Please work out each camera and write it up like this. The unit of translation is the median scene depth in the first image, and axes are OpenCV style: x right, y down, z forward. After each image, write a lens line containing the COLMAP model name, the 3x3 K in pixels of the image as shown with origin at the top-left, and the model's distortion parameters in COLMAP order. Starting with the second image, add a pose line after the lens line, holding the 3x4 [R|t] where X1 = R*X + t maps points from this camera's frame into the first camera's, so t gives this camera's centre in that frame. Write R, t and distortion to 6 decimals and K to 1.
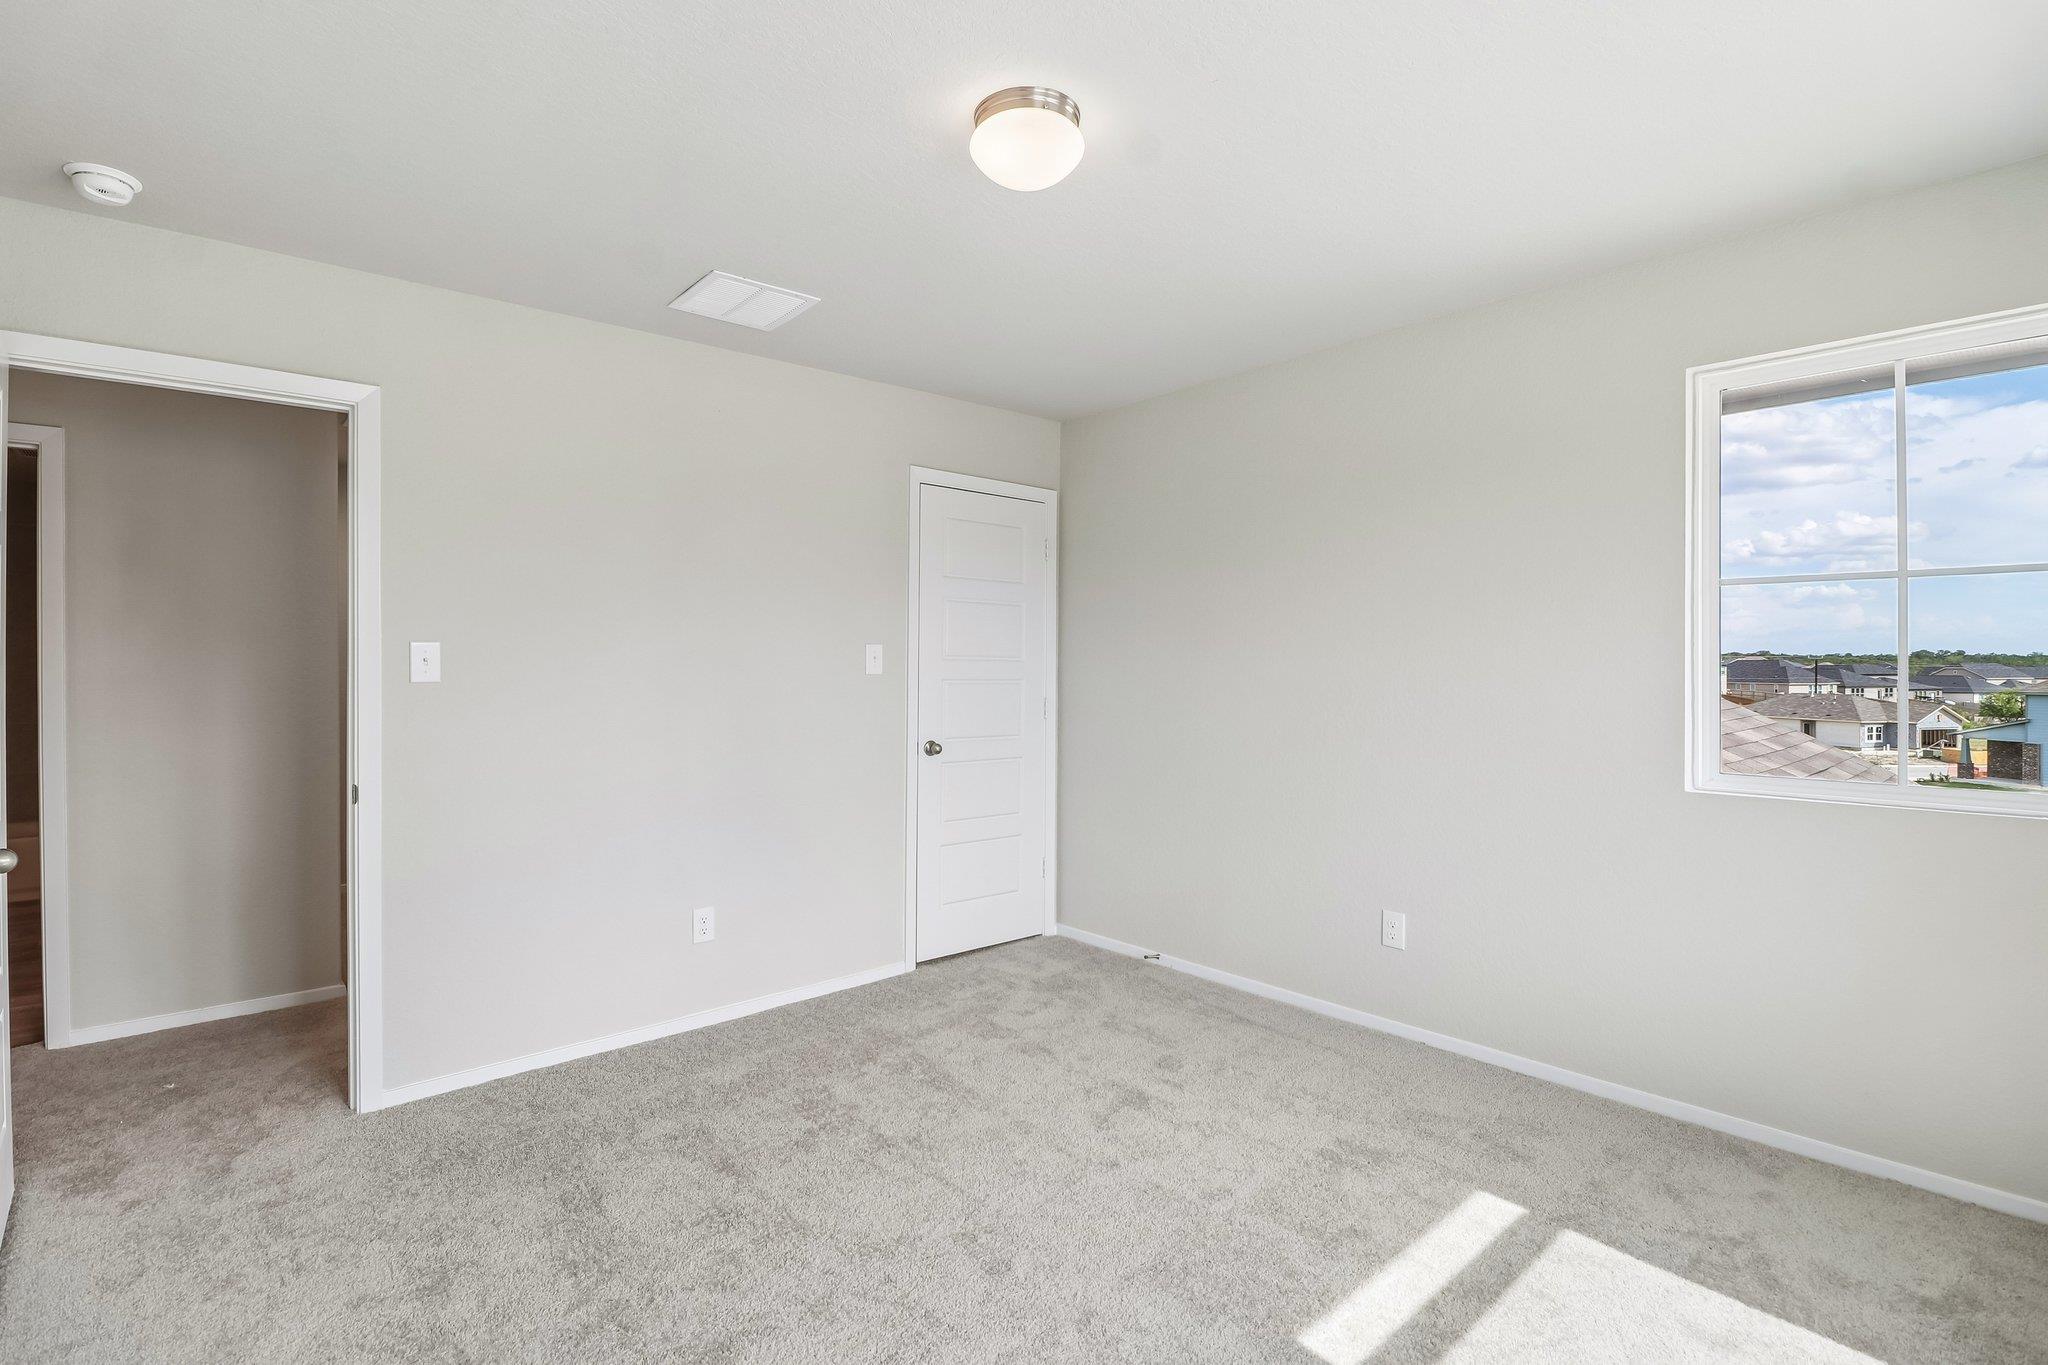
lens RADIAL K [[971.6, 0, 1022.9], [0, 971.6, 672.4], [0, 0, 1]] dist [-0.016538, -0.004753]
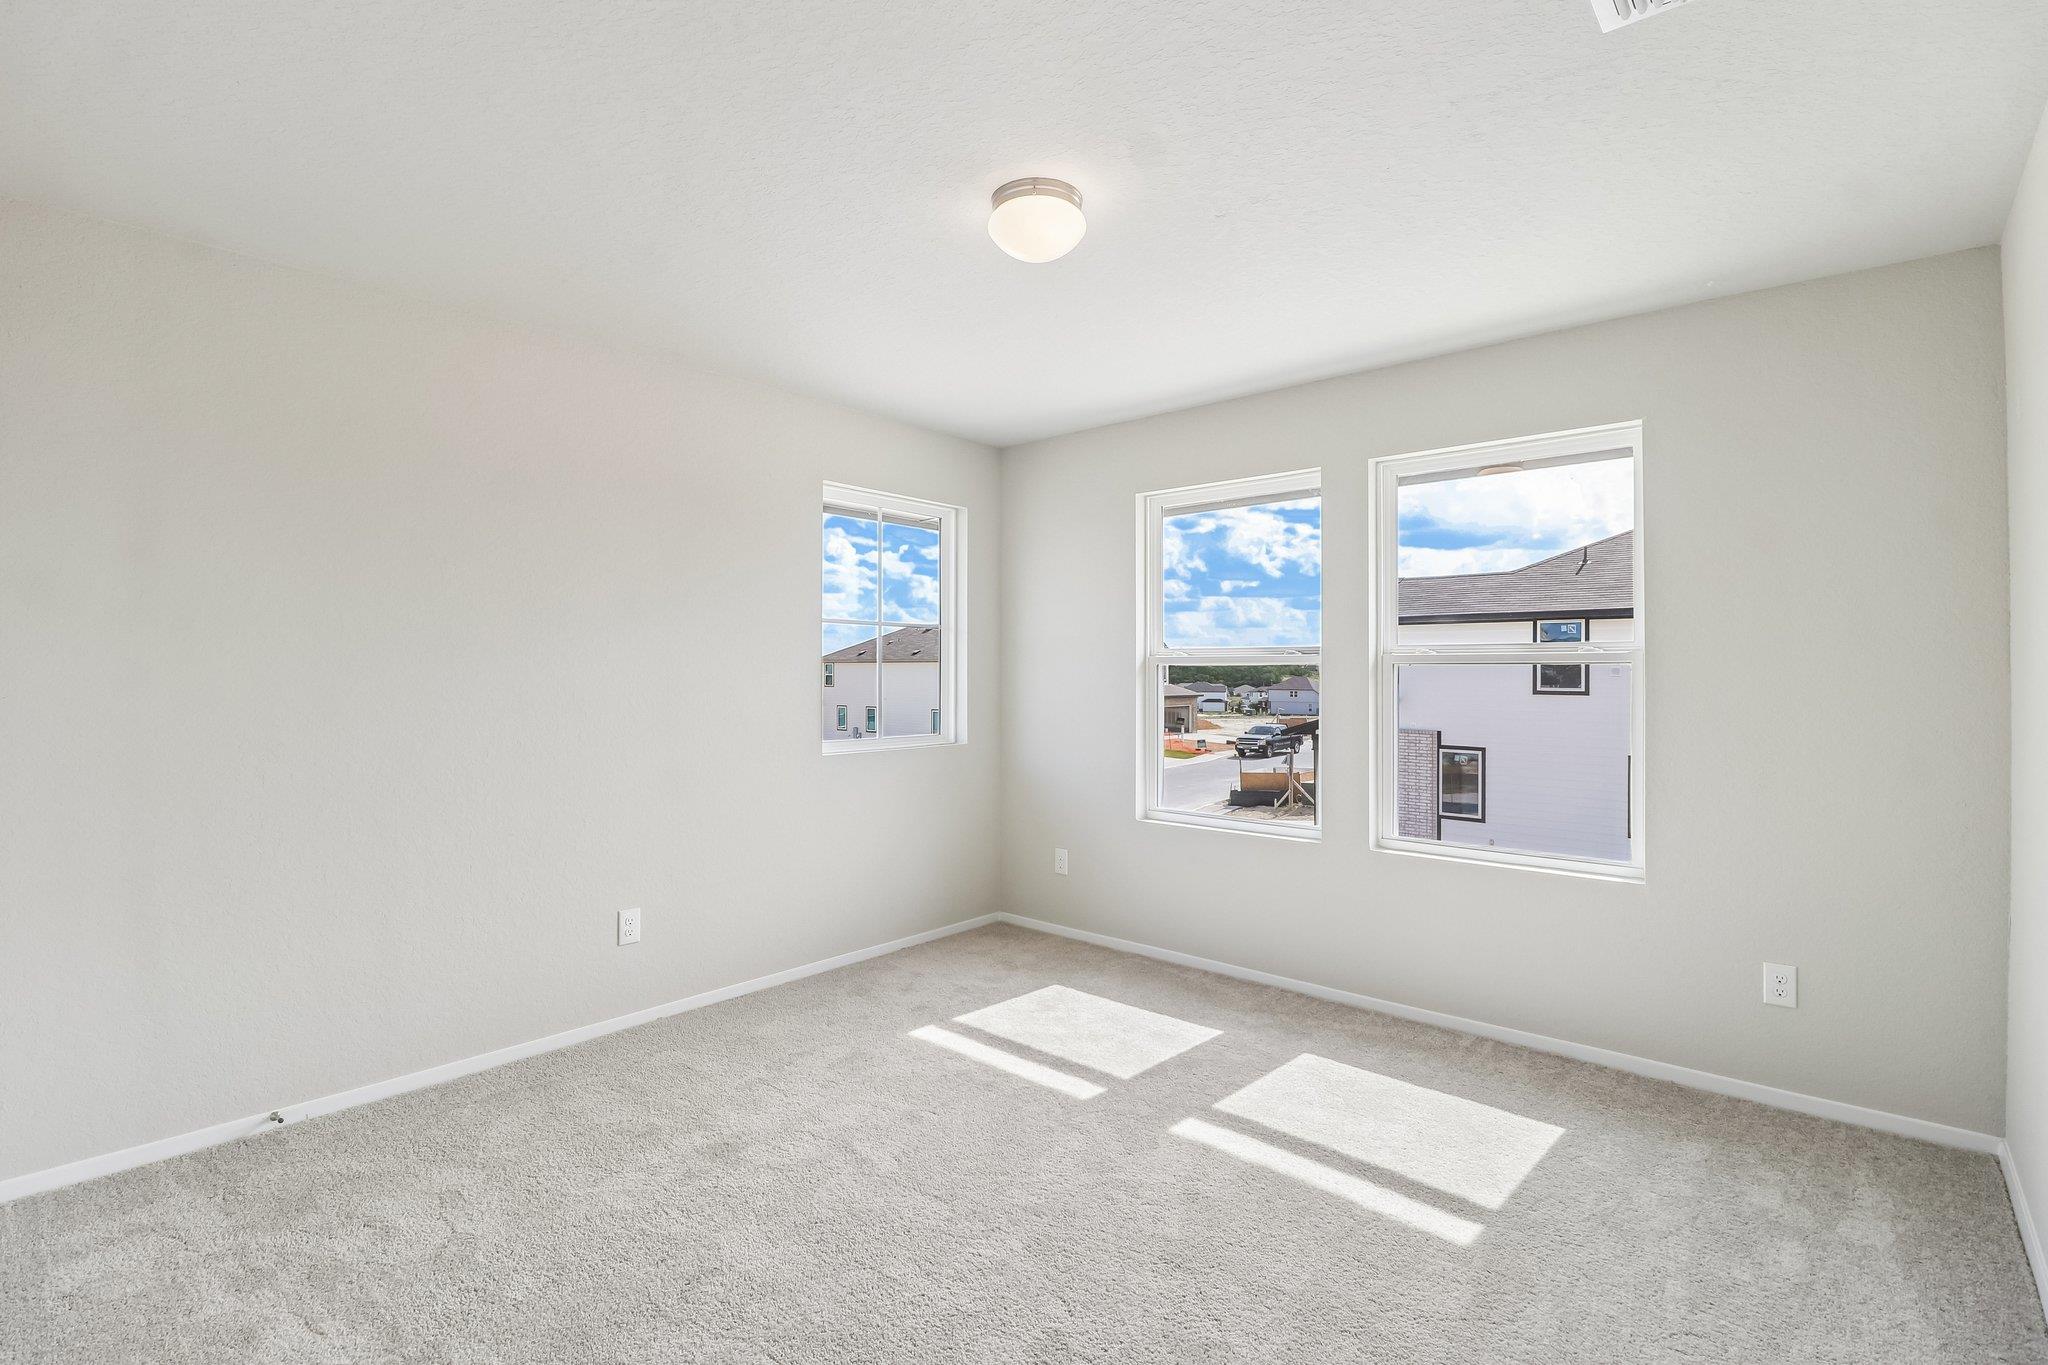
lens RADIAL K [[971.6, 0, 1021.9], [0, 971.6, 676.5], [0, 0, 1]] dist [-0.016538, -0.004753]
pose [[-0.134212, -0.007714, 0.990923, -0.876345], [0.007824, 0.999930, 0.008844, -0.010471], [-0.990922, 0.008940, -0.134142, 0.898275]]
